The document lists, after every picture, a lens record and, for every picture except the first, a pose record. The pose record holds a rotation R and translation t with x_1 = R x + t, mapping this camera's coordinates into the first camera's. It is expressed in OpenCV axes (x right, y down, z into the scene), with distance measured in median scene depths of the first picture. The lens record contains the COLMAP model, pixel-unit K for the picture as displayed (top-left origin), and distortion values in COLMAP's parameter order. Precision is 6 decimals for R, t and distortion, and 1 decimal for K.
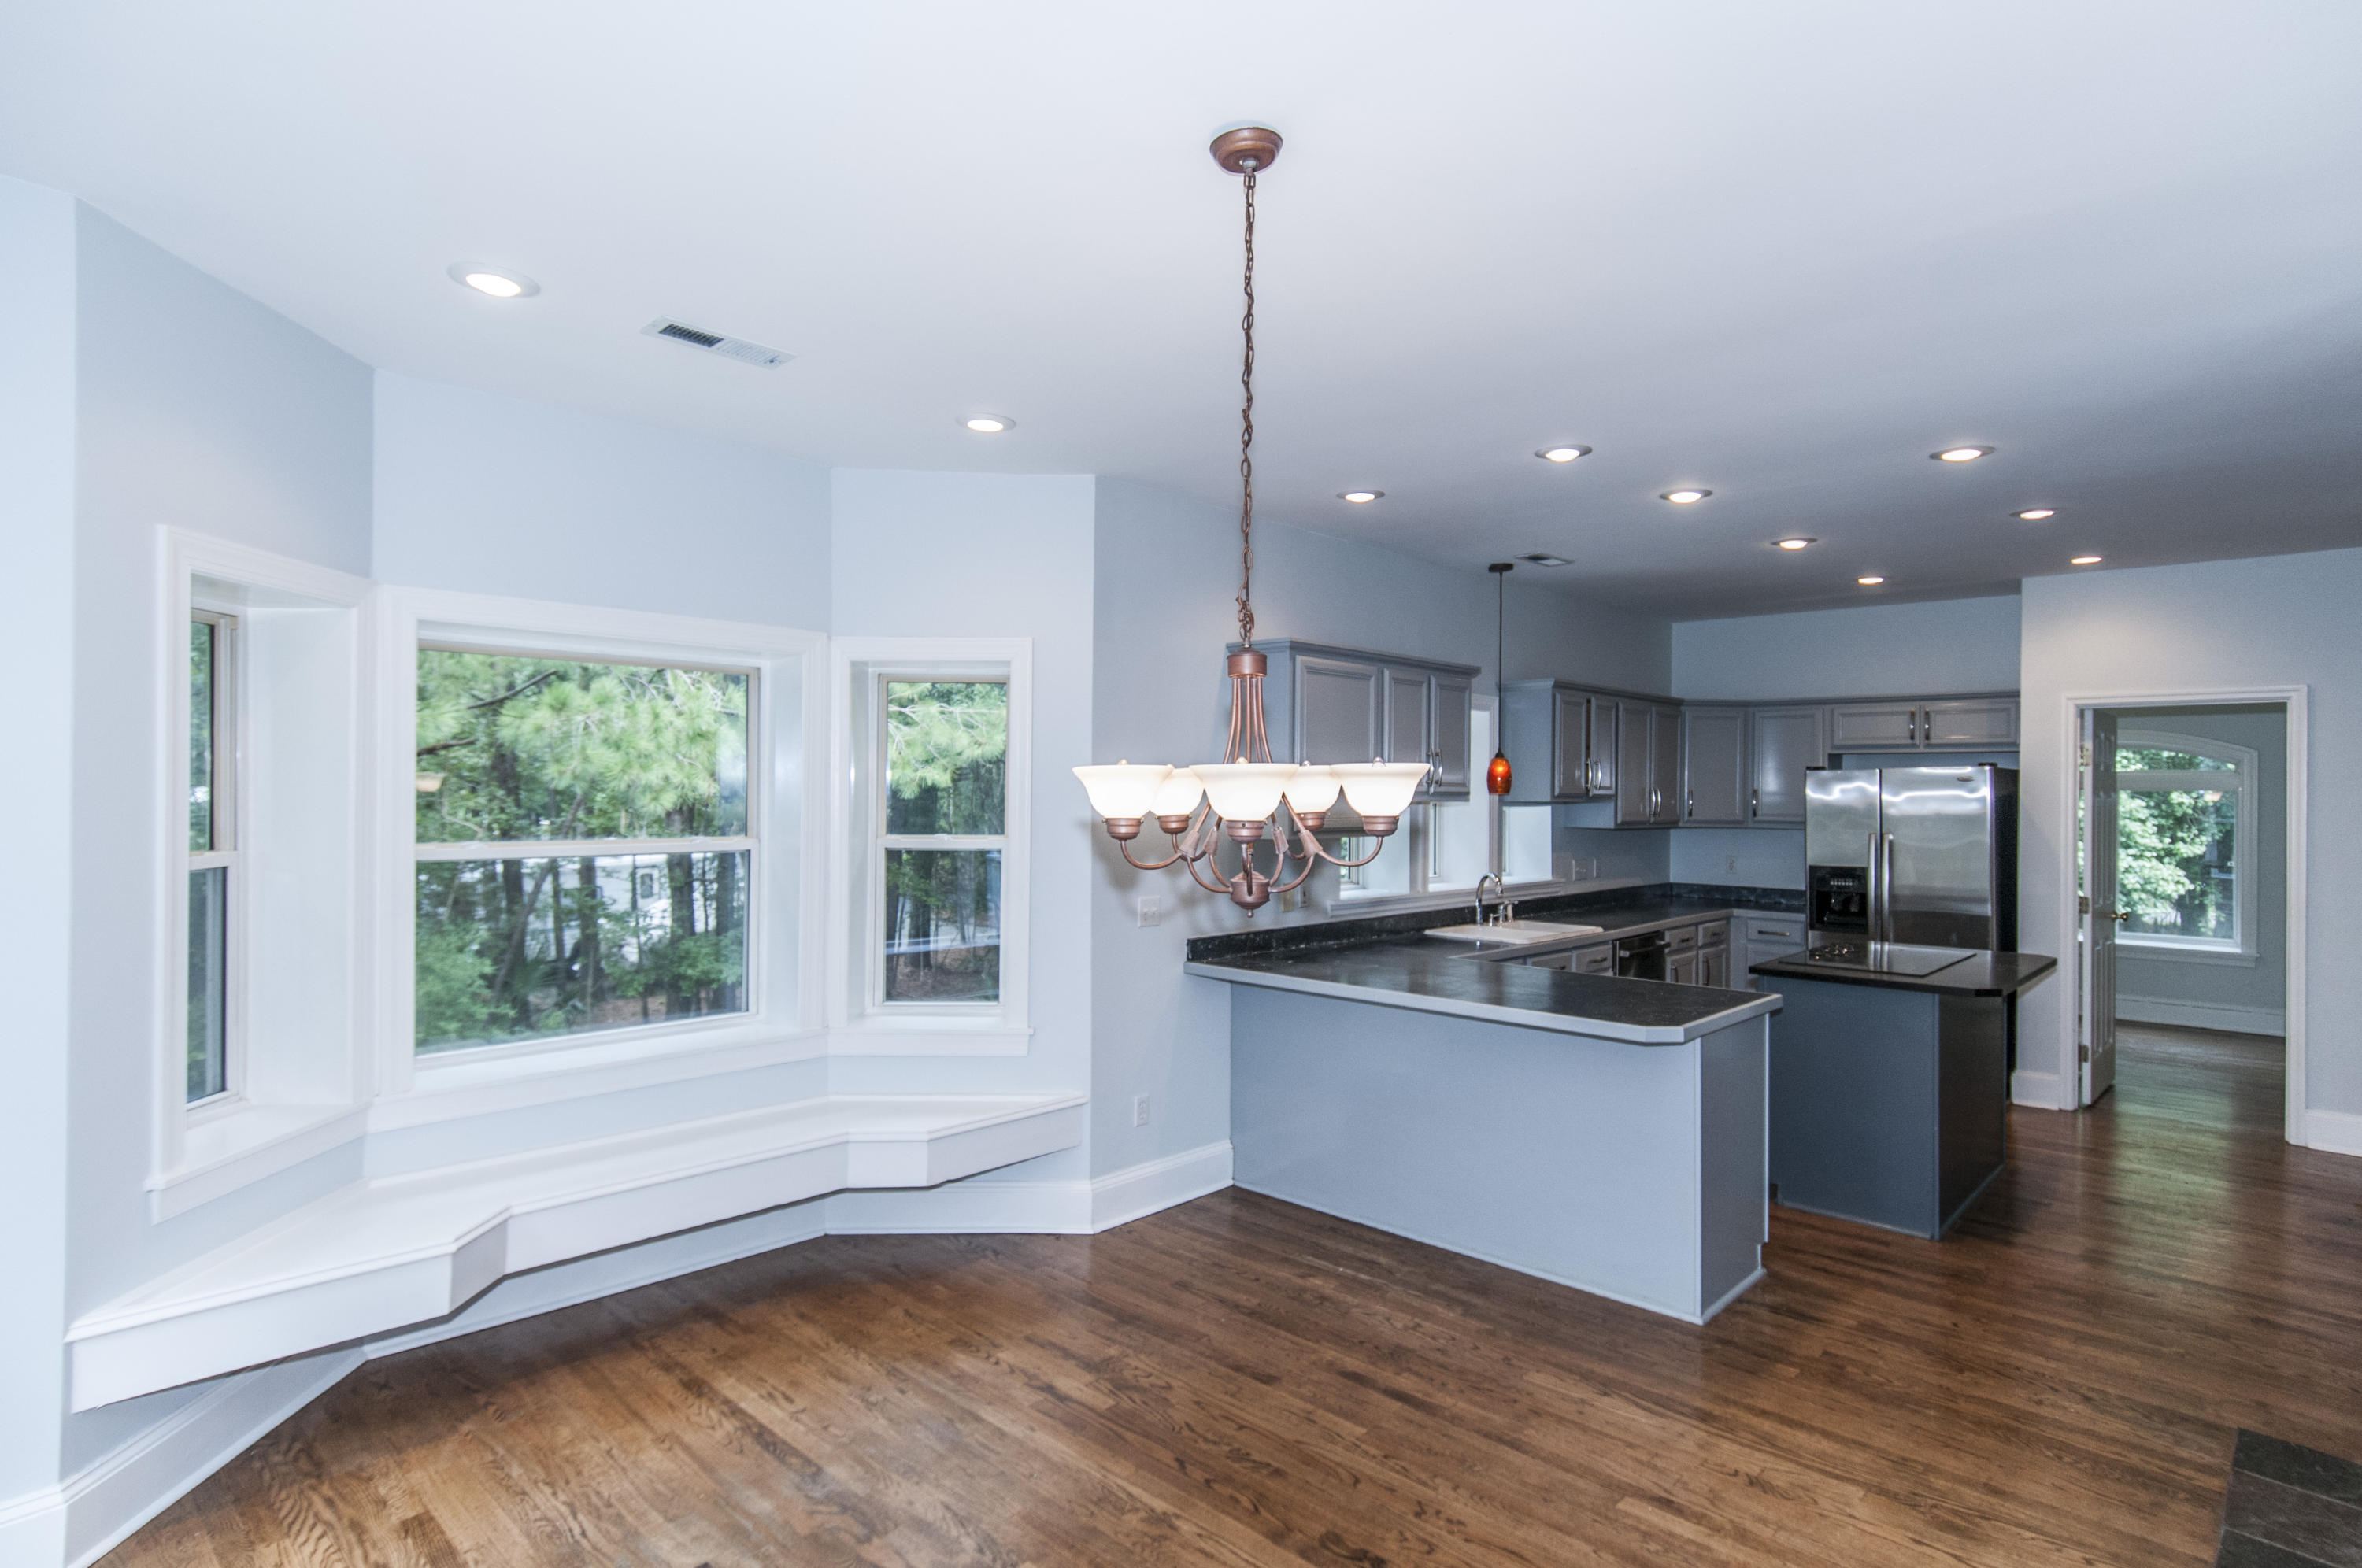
lens RADIAL K [[1227.5, 0, 1200.3], [0, 1227.5, 787.0], [0, 0, 1]] dist [-0.002284, -0.001037]
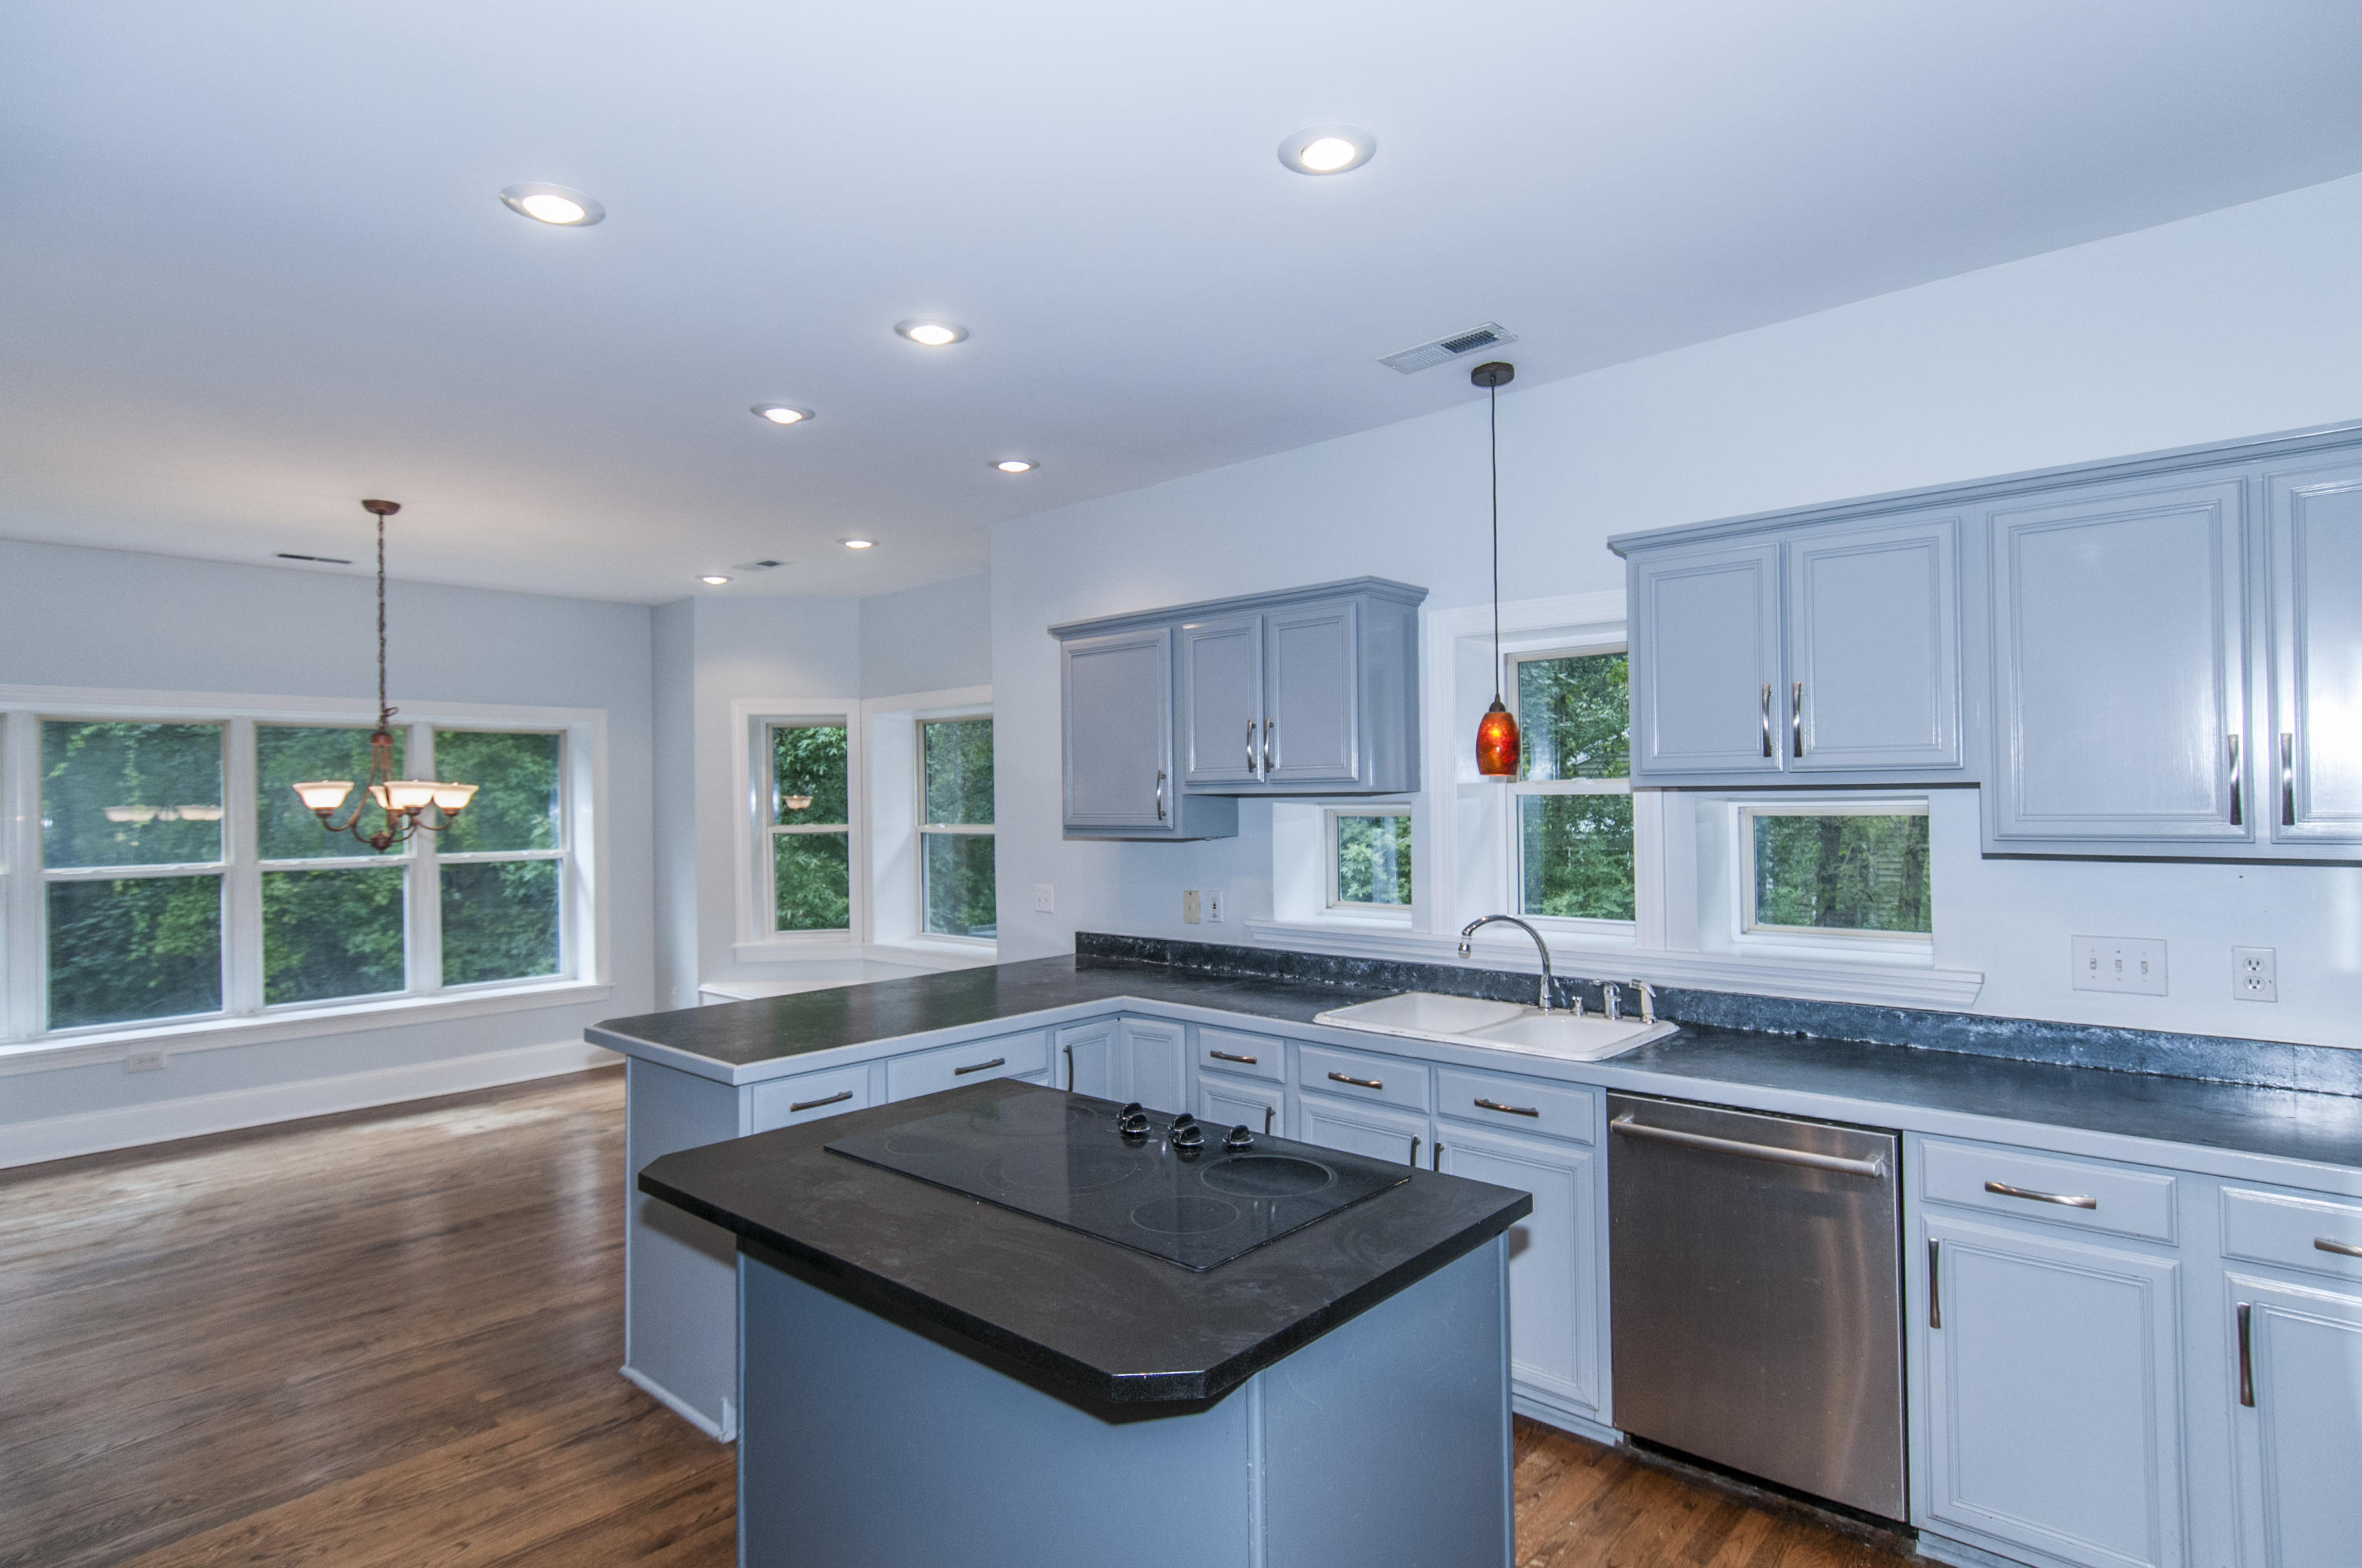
lens RADIAL K [[1227.5, 0, 1241.5], [0, 1227.5, 794.3], [0, 0, 1]] dist [-0.002284, -0.001037]
pose [[0.044123, -0.010875, -0.998967, 1.291263], [0.017868, 0.999789, -0.010095, 0.027465], [0.998866, -0.017405, 0.044309, 1.372351]]
